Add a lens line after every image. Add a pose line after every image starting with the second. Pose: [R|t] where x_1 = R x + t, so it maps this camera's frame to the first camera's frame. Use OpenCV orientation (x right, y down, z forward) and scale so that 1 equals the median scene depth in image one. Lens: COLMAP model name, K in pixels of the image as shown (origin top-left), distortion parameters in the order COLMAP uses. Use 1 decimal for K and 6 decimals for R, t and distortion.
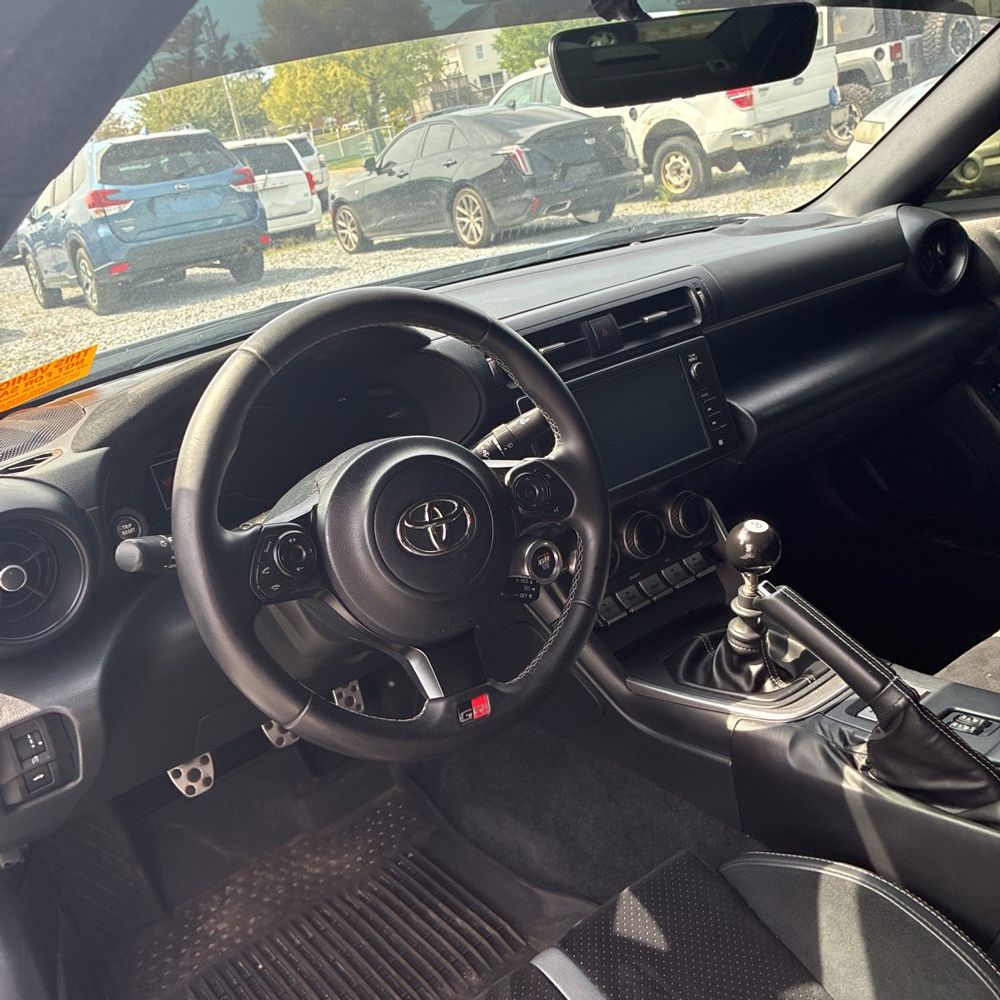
lens RADIAL K [[1048.8, 0, 482.1], [0, 1048.8, 464.6], [0, 0, 1]] dist [0.011652, 0.005843]
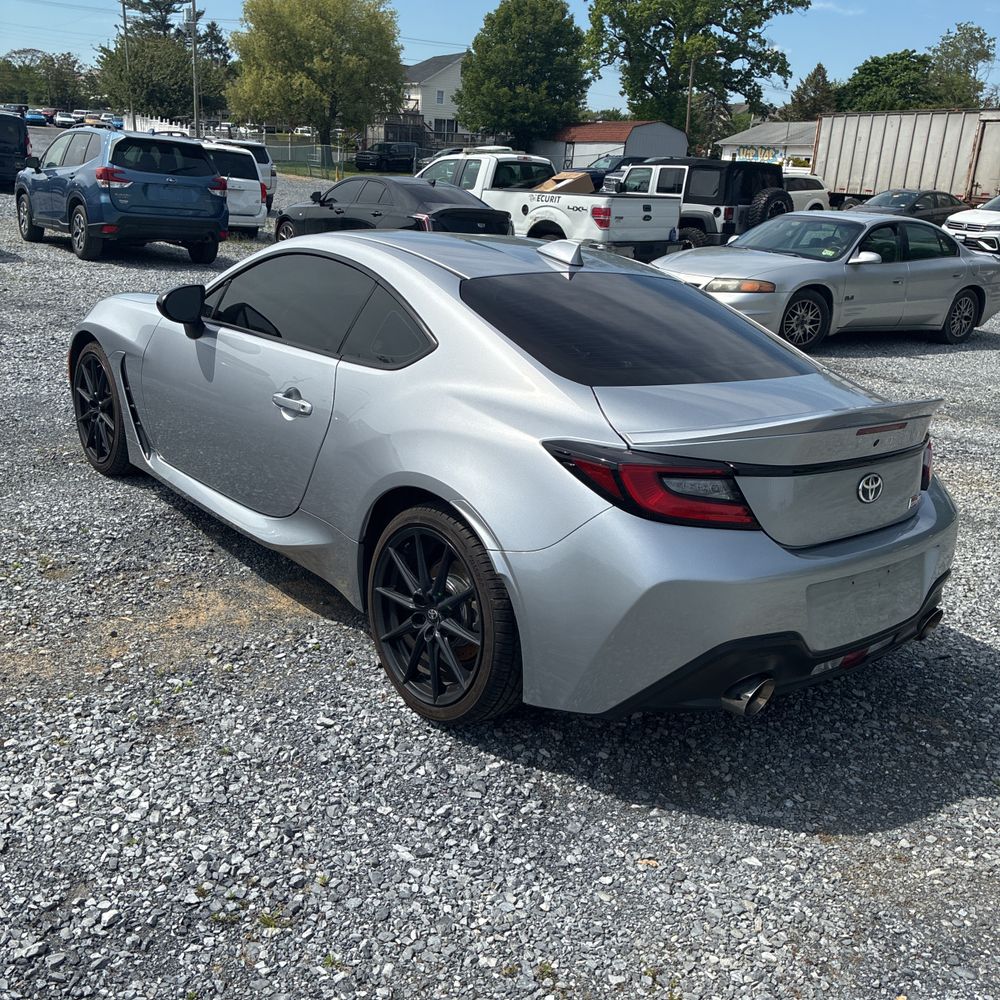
lens RADIAL K [[1048.8, 0, 482.1], [0, 1048.8, 464.6], [0, 0, 1]] dist [0.011652, 0.005843]
pose [[0.968040, 0.224398, 0.111997, 0.014262], [-0.220396, 0.974274, -0.047080, 0.036451], [-0.119680, 0.020892, 0.992593, -0.216511]]
